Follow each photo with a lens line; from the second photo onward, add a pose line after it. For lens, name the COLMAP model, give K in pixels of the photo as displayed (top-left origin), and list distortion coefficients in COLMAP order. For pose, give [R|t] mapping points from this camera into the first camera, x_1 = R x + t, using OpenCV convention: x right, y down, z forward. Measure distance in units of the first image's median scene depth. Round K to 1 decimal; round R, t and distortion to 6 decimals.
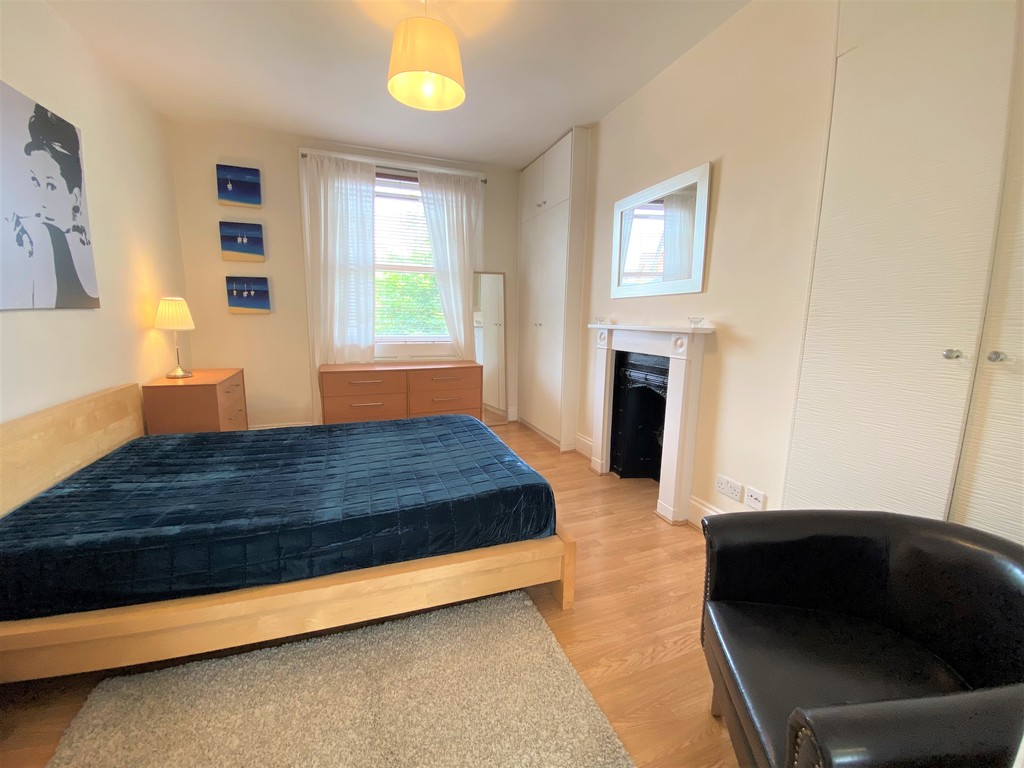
lens RADIAL K [[421.0, 0, 511.1], [0, 421.0, 382.4], [0, 0, 1]] dist [0.008291, -0.015583]
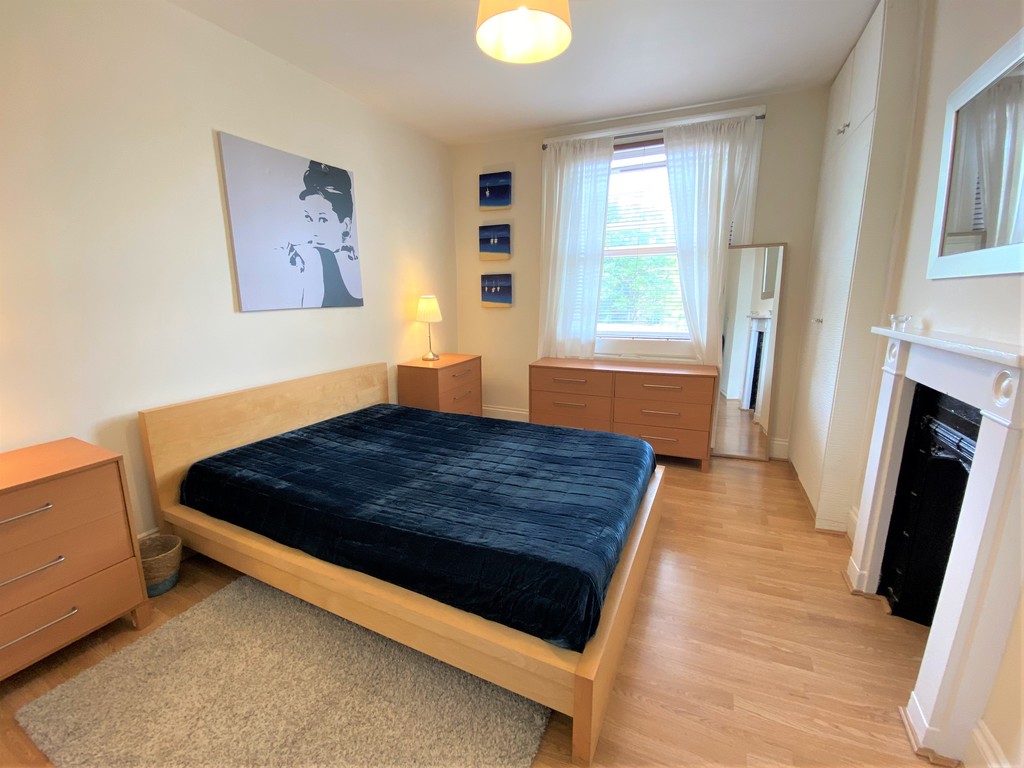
lens RADIAL K [[430.8, 0, 508.4], [0, 430.8, 382.4], [0, 0, 1]] dist [0.062200, -0.054072]
pose [[0.700287, 0.124141, -0.702984, 0.283494], [-0.101537, 0.992072, 0.074044, -0.063149], [0.706603, 0.019527, 0.707340, 0.255230]]
